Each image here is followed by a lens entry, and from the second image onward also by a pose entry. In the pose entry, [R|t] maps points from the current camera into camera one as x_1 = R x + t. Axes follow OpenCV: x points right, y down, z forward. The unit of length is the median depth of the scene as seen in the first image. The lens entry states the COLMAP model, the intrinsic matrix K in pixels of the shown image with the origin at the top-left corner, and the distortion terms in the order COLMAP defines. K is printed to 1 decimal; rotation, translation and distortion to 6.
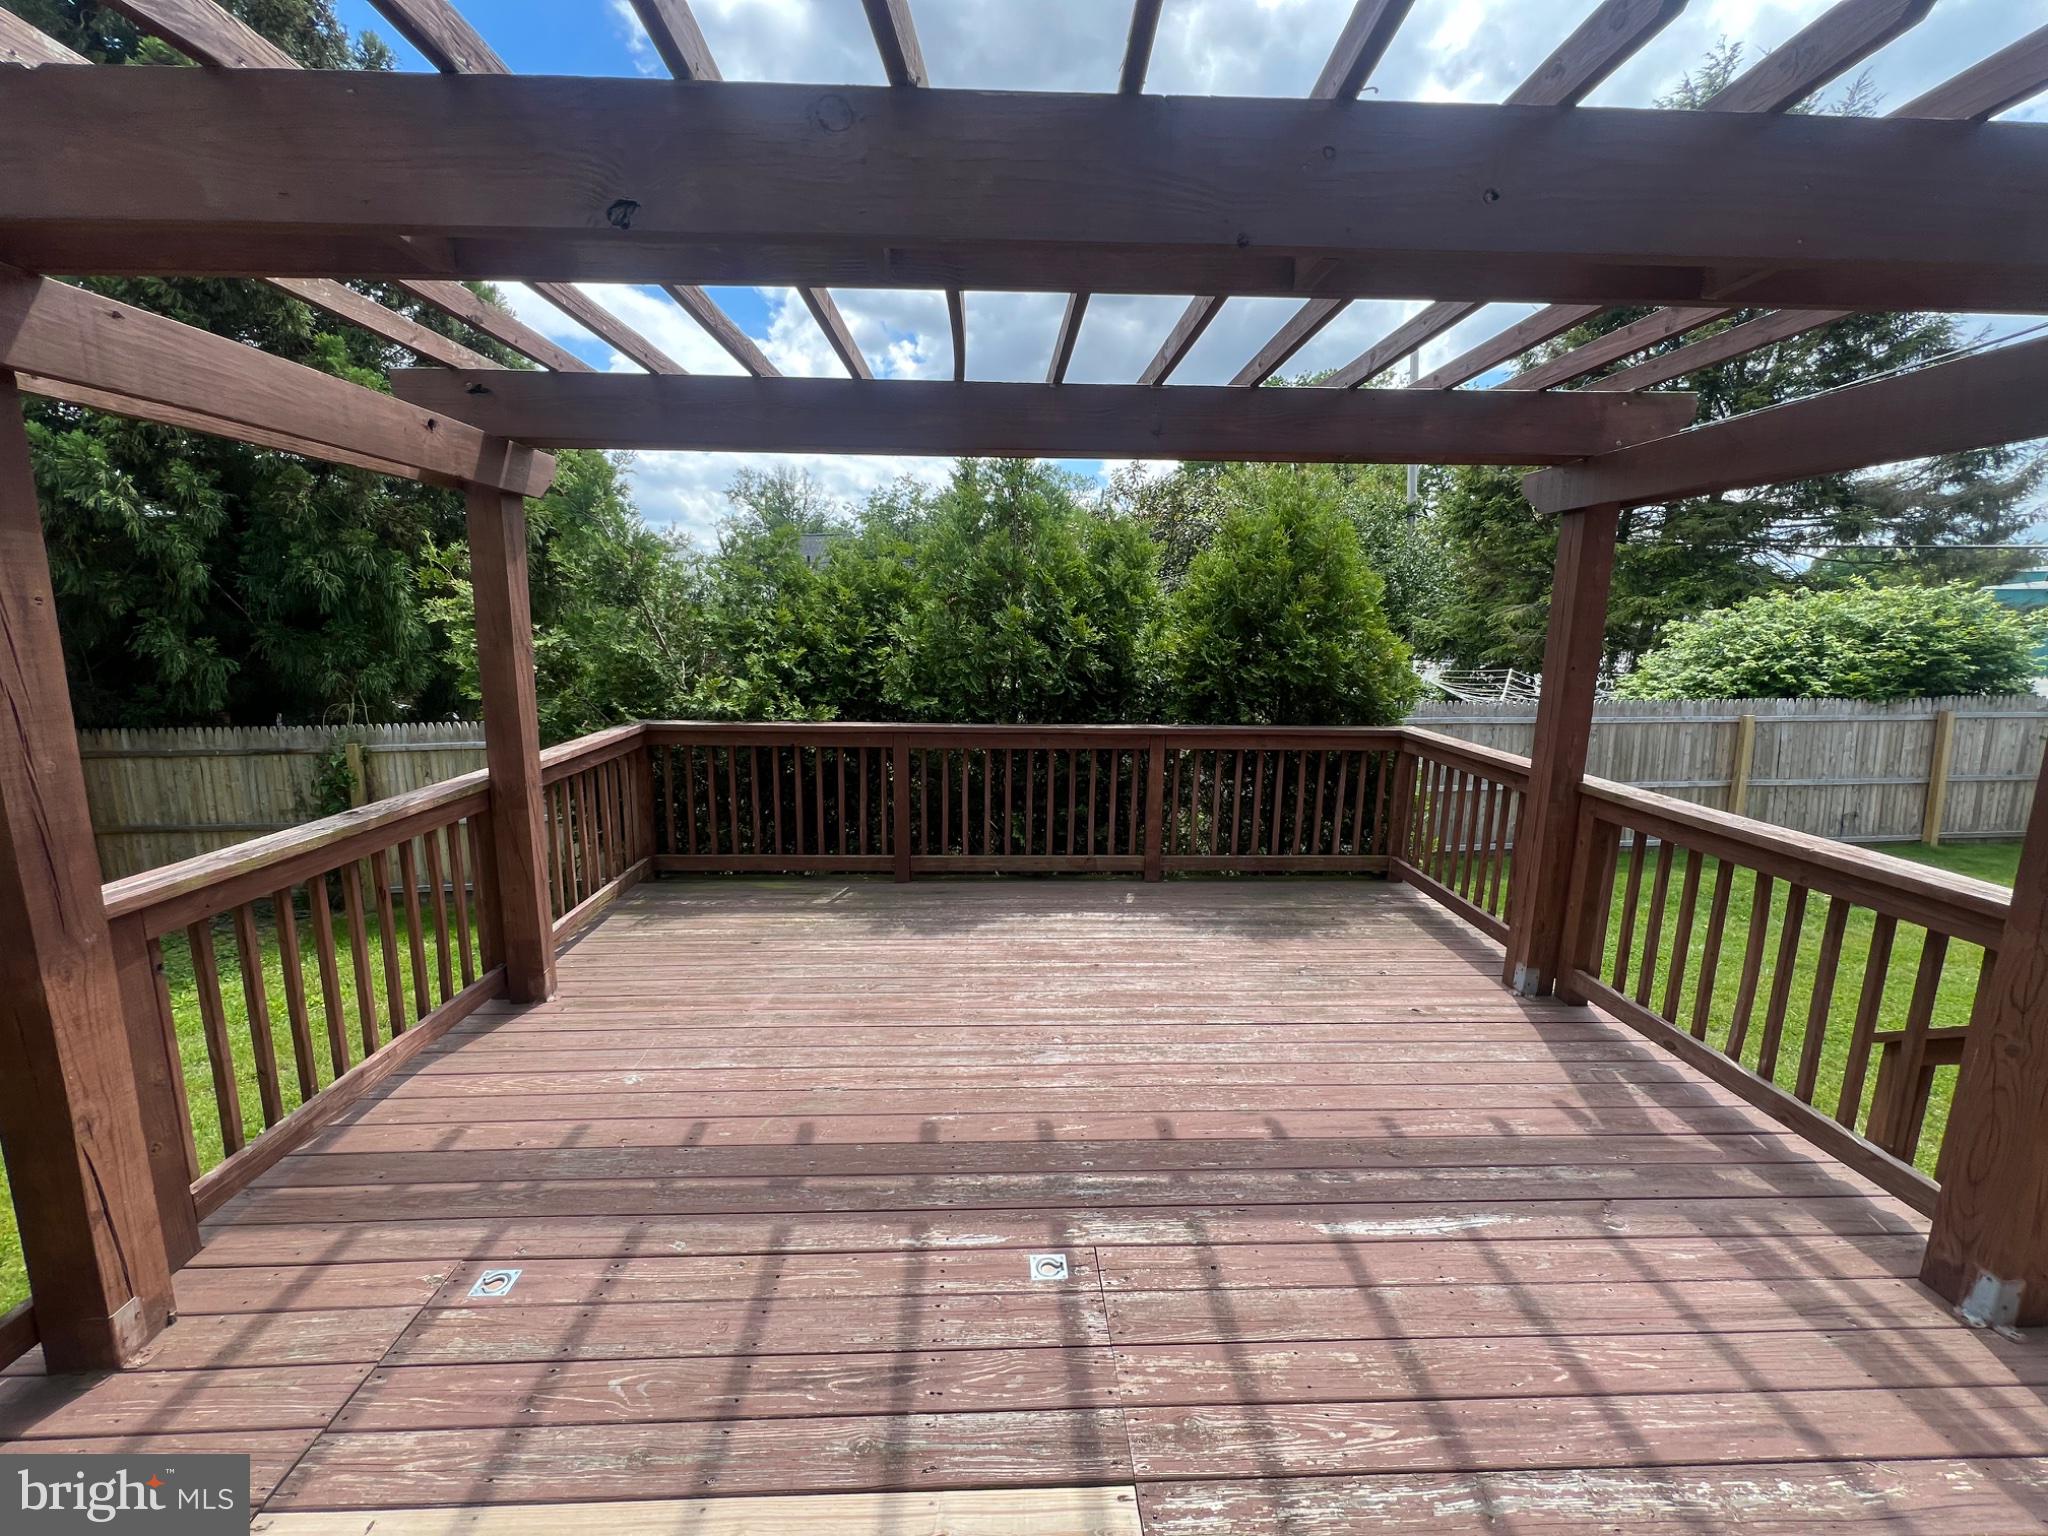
lens RADIAL K [[829.5, 0, 1022.7], [0, 829.5, 767.1], [0, 0, 1]] dist [-0.003894, -0.000006]
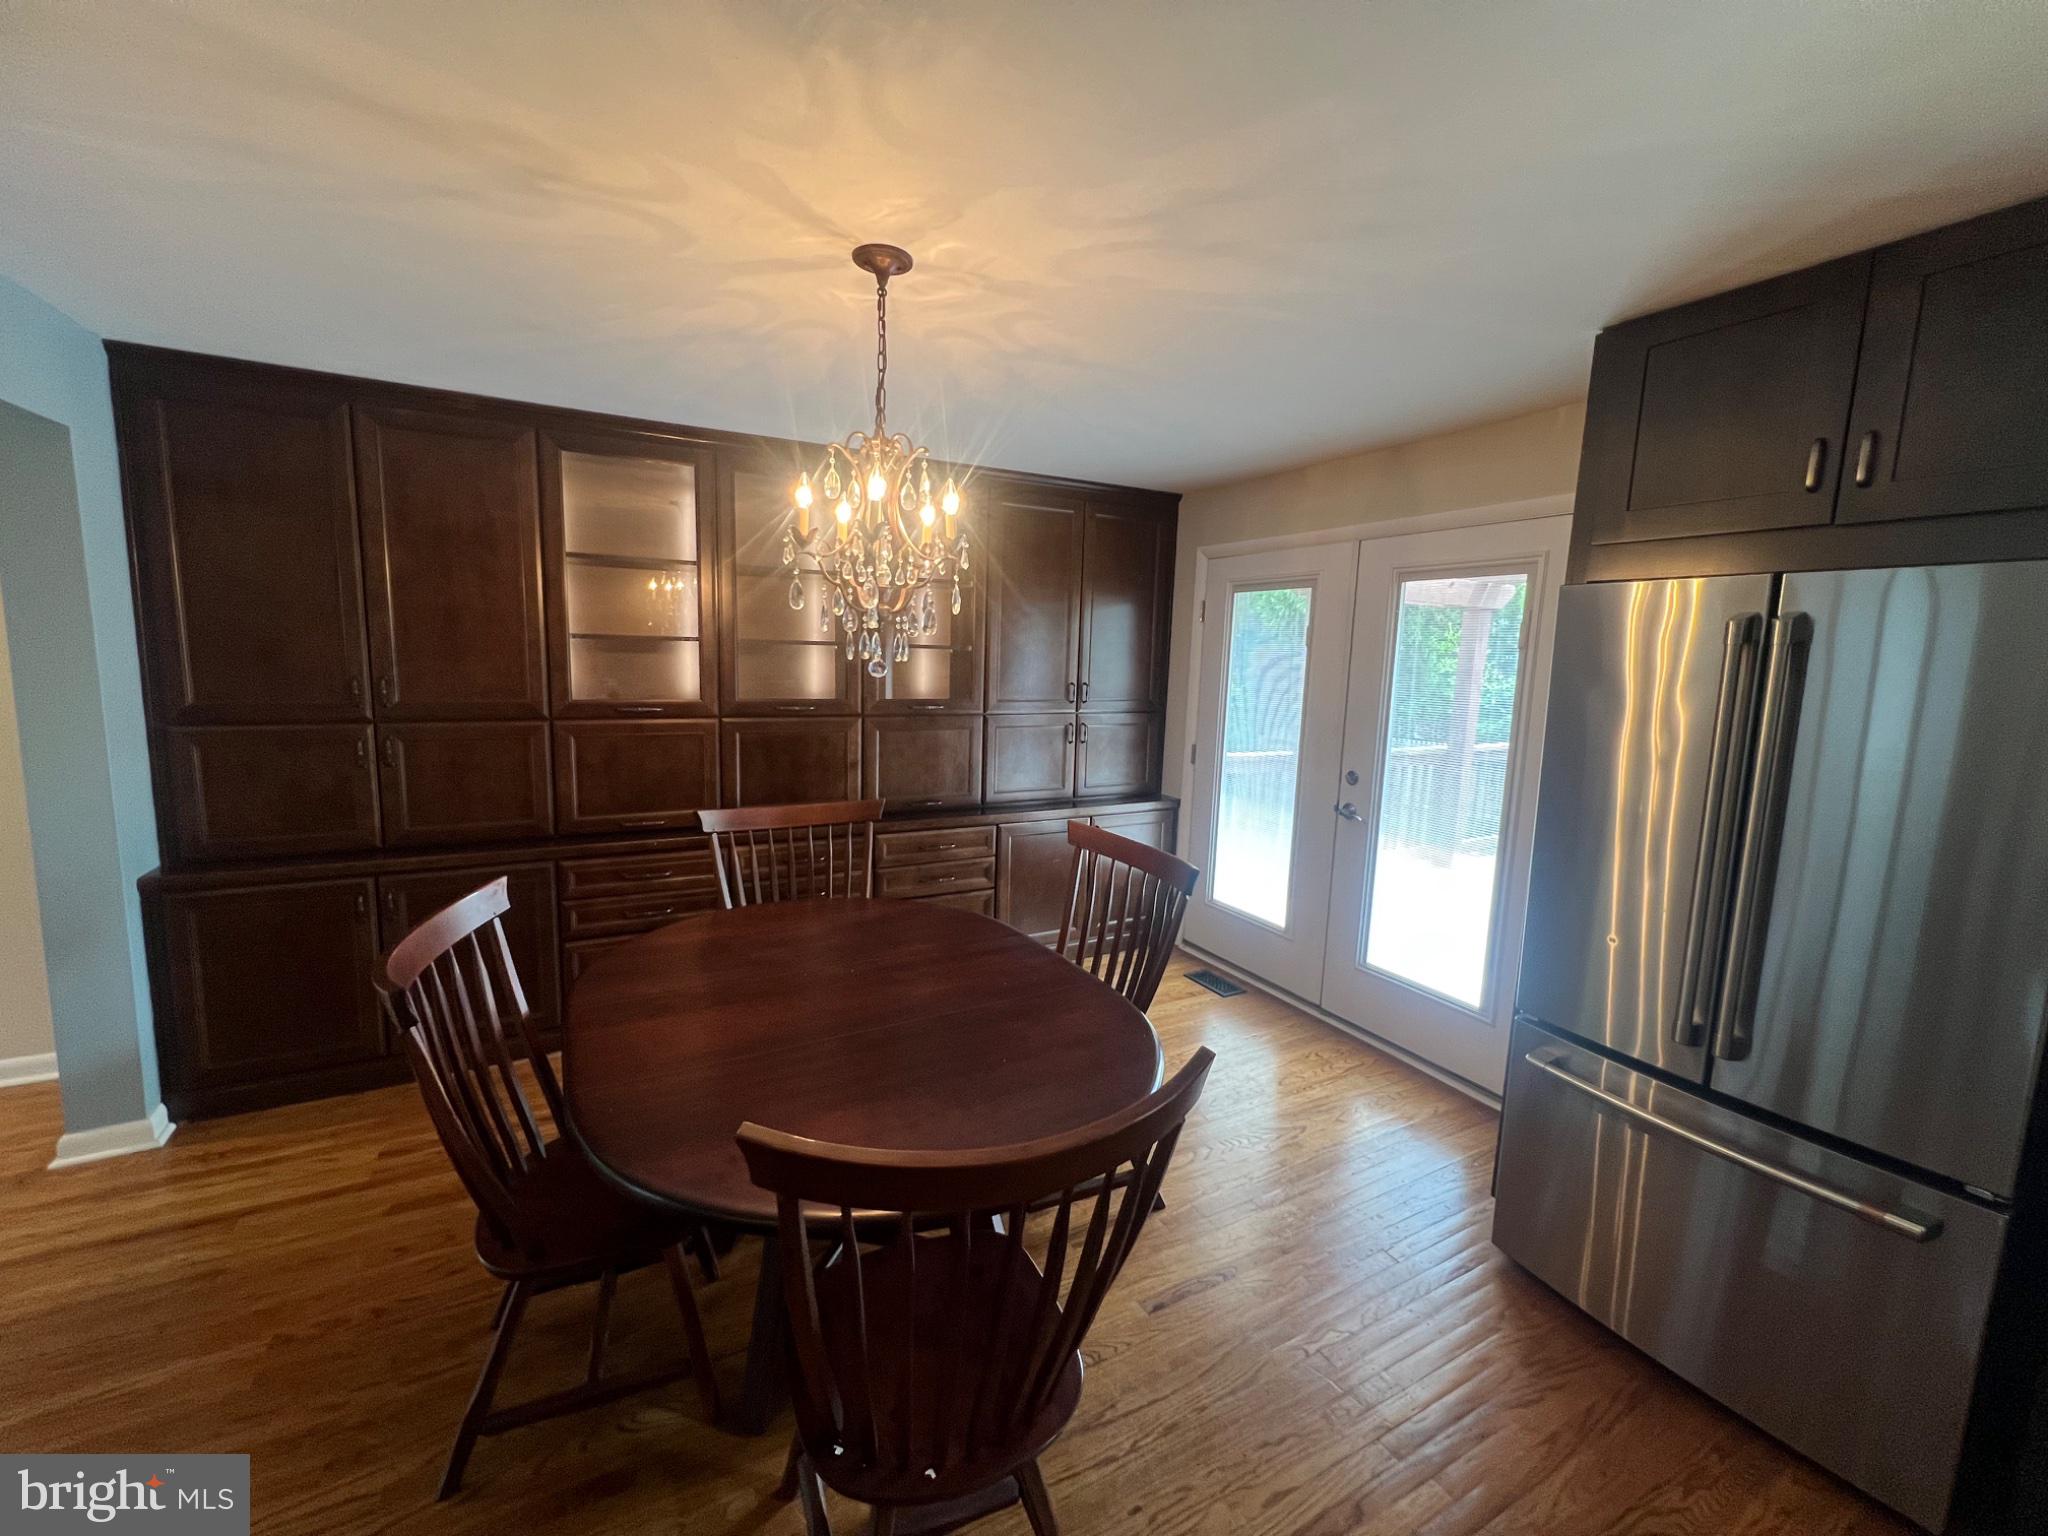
lens RADIAL K [[829.5, 0, 1011.6], [0, 829.5, 759.1], [0, 0, 1]] dist [-0.003894, -0.000006]
pose [[0.447760, 0.123569, -0.885574, 0.494083], [-0.188128, 0.981255, 0.041800, 0.113418], [0.874139, 0.147885, 0.462614, -0.633337]]
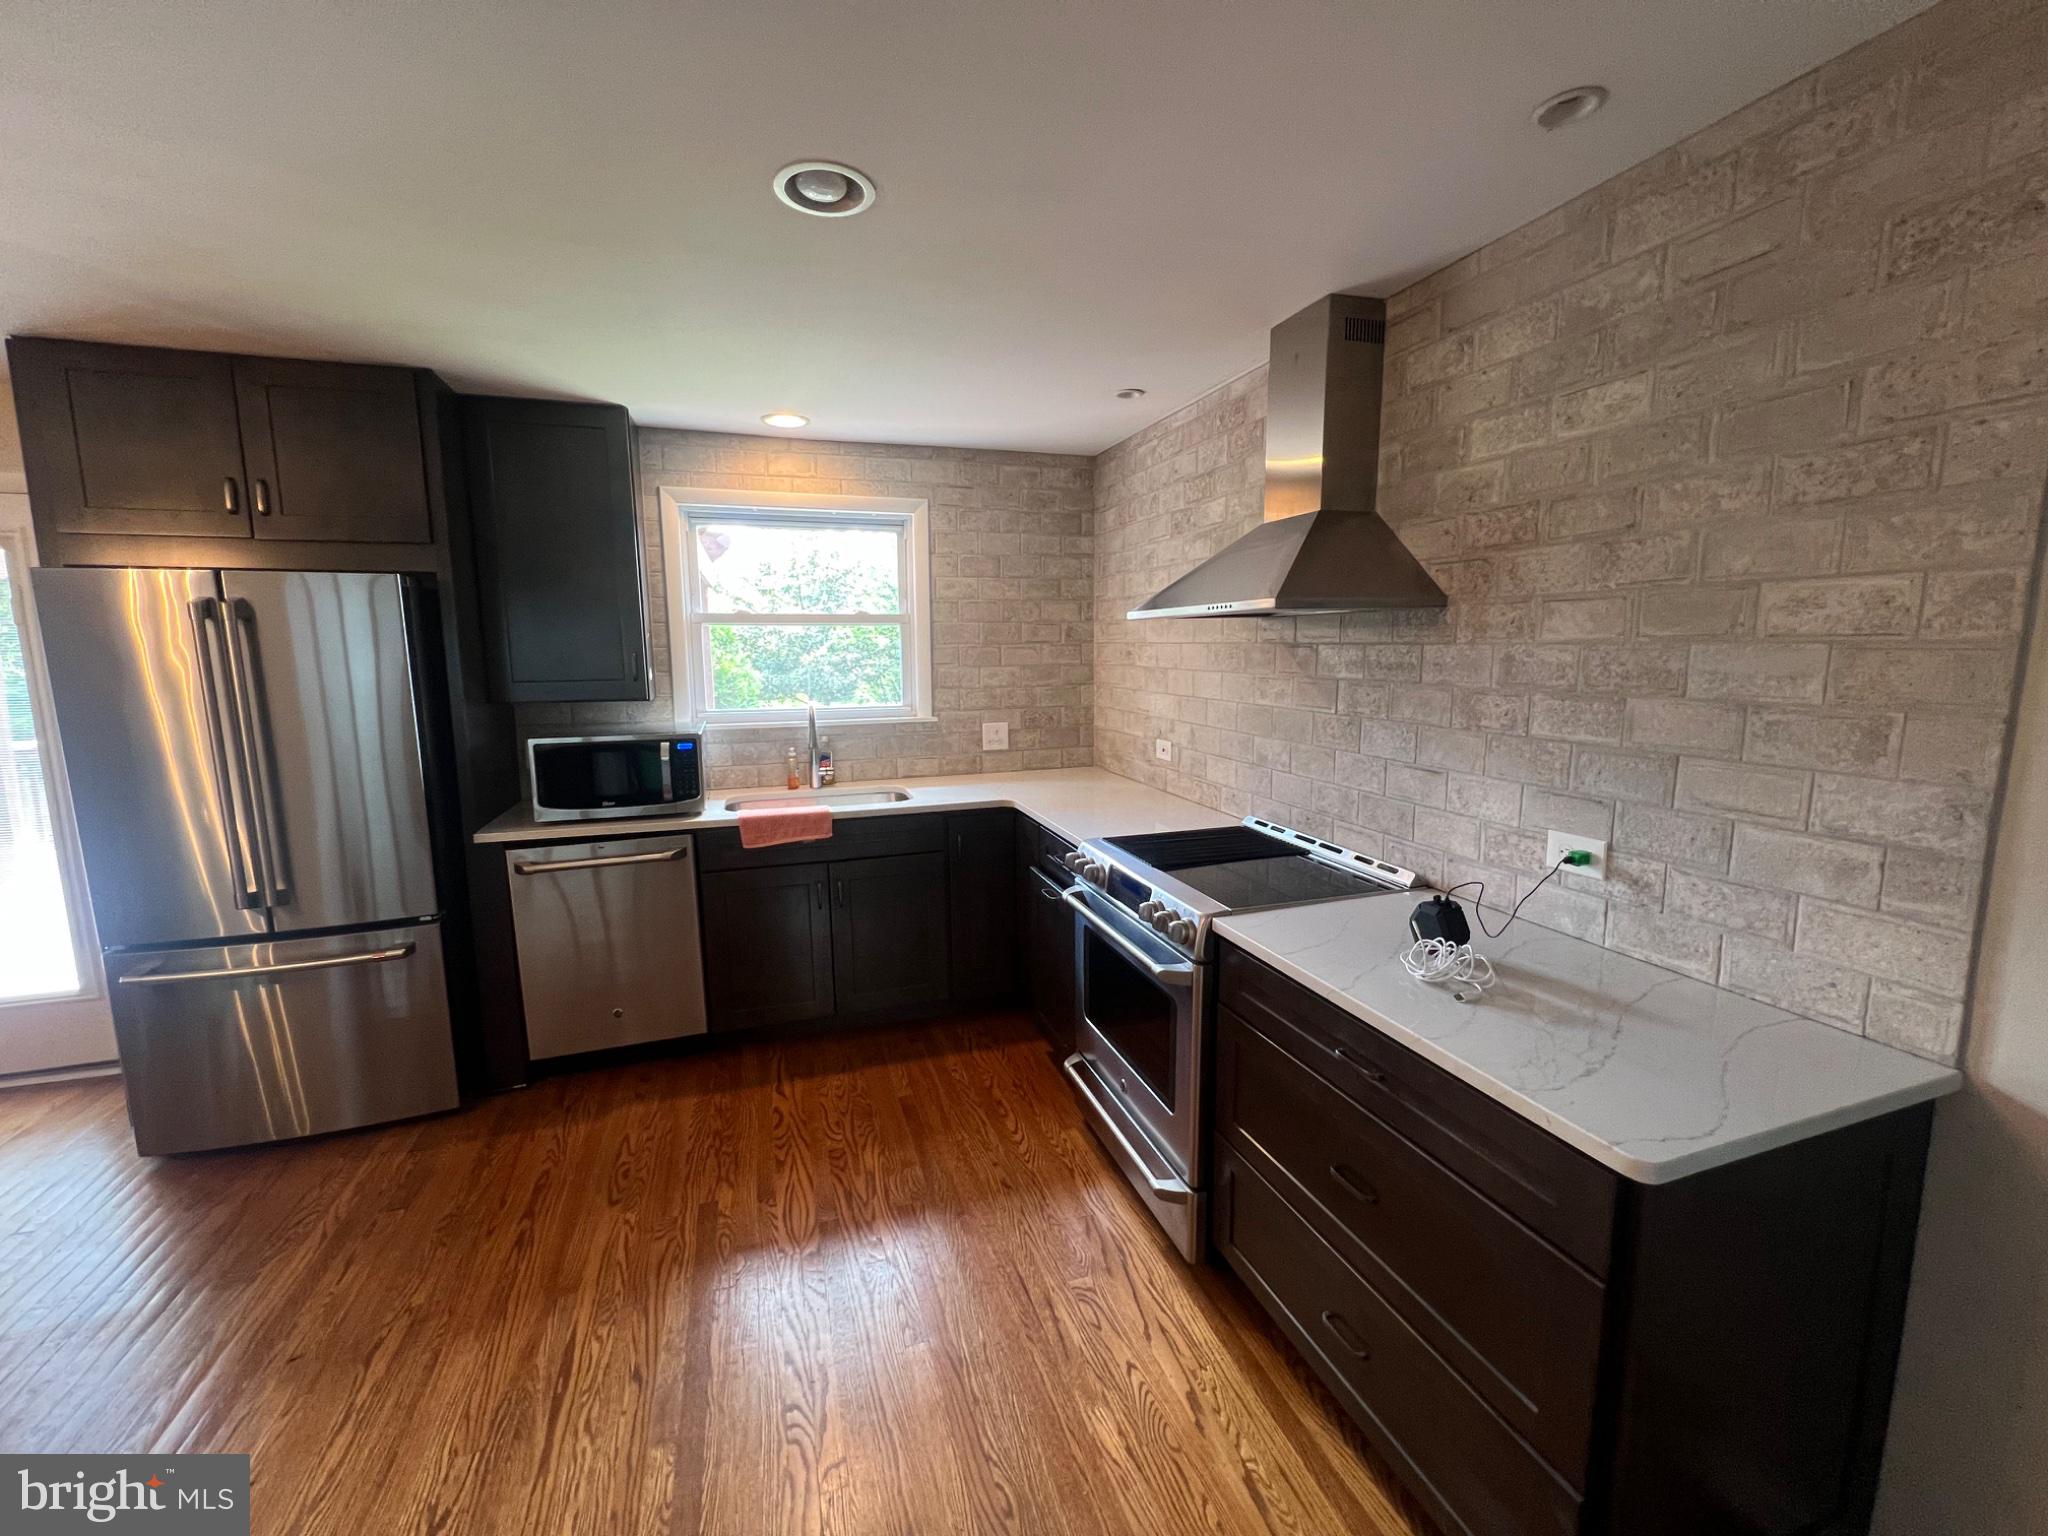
lens RADIAL K [[829.5, 0, 1018.3], [0, 829.5, 759.1], [0, 0, 1]] dist [-0.003894, -0.000006]
pose [[0.958562, -0.052517, 0.280002, 0.914097], [0.063678, 0.997492, -0.030904, 0.223289], [-0.277676, 0.047454, 0.959502, -1.148817]]
